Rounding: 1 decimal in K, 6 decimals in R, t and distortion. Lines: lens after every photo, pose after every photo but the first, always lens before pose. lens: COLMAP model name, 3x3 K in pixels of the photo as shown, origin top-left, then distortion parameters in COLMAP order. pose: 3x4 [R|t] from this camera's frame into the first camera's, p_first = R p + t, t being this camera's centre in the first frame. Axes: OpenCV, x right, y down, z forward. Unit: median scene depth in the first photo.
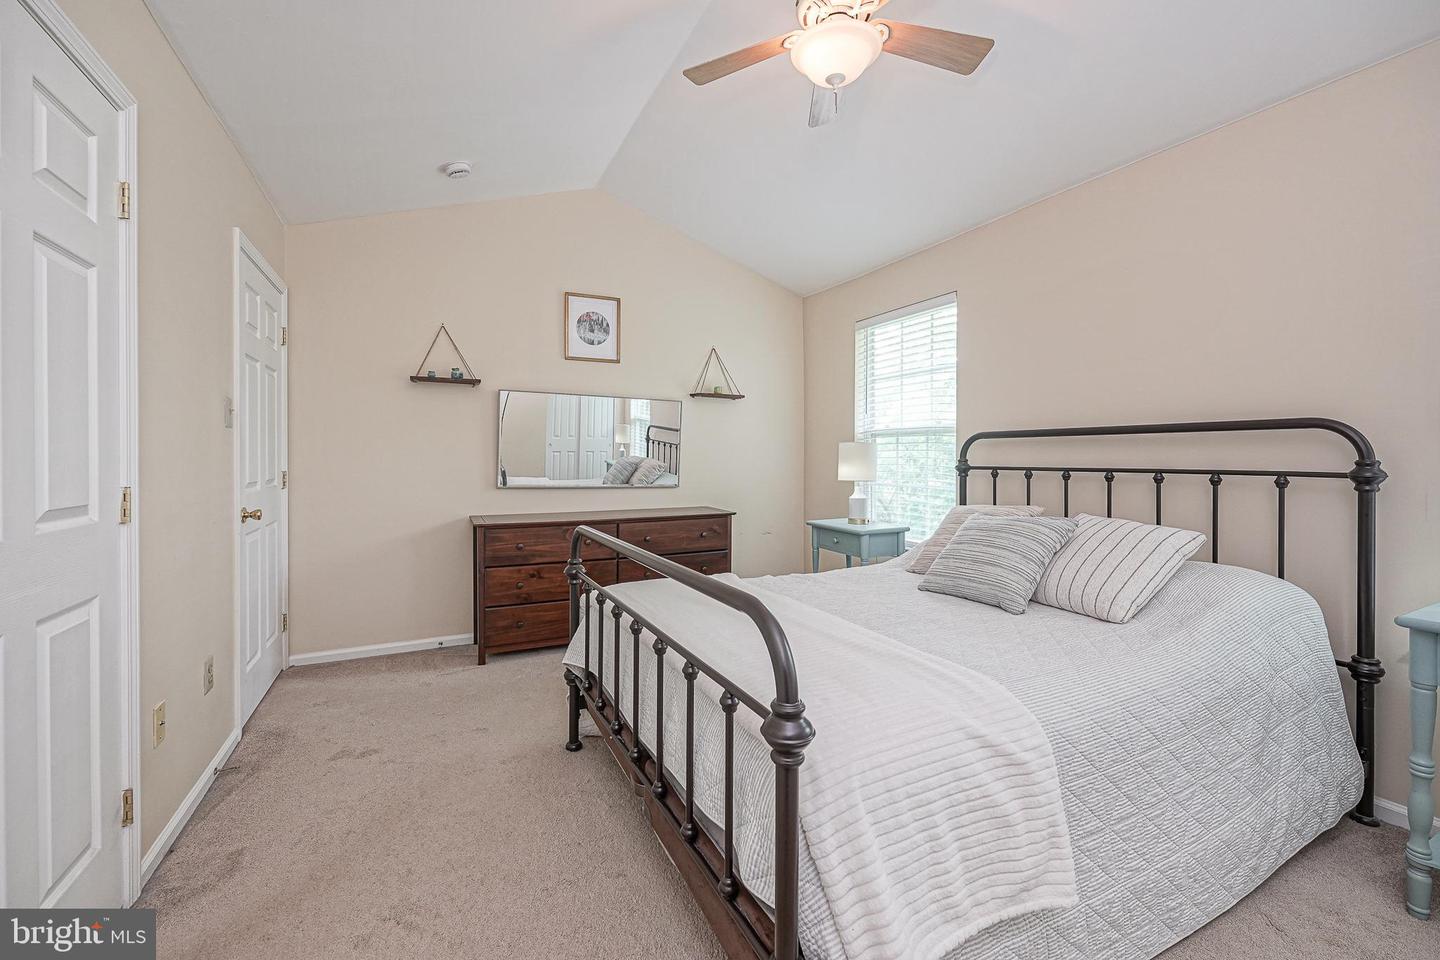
lens RADIAL K [[577.8, 0, 720.3], [0, 577.8, 459.5], [0, 0, 1]] dist [-0.000106, -0.000062]
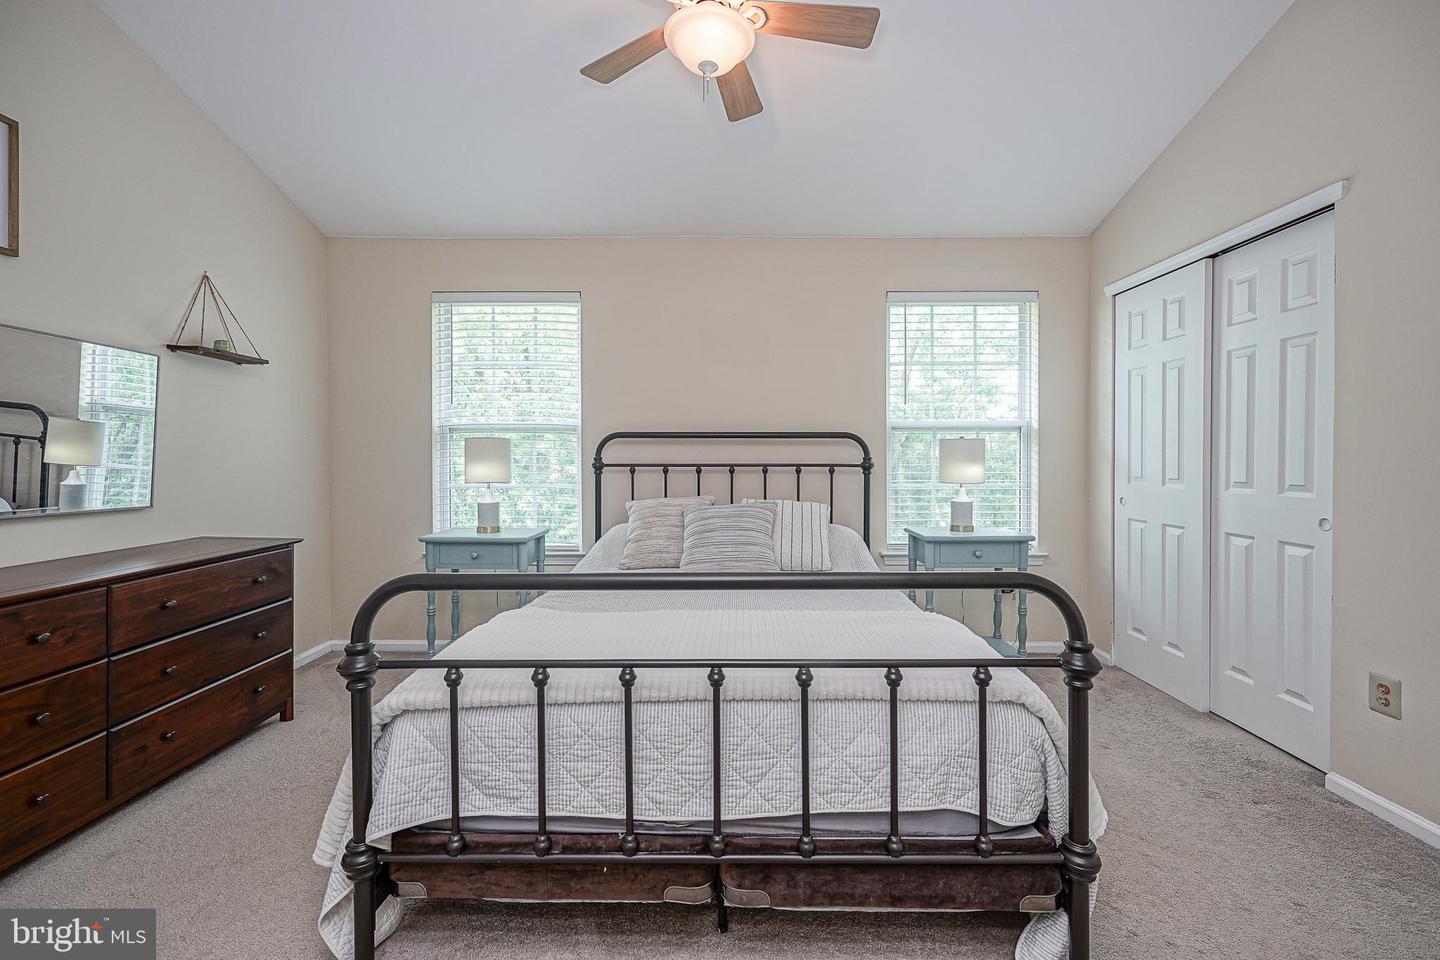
lens RADIAL K [[581.9, 0, 722.3], [0, 581.9, 464.8], [0, 0, 1]] dist [0.000023, 0.000031]
pose [[0.461693, -0.016641, 0.886884, -0.390675], [0.000819, 0.999832, 0.018334, -0.005321], [-0.887040, -0.007738, 0.461628, 0.300860]]
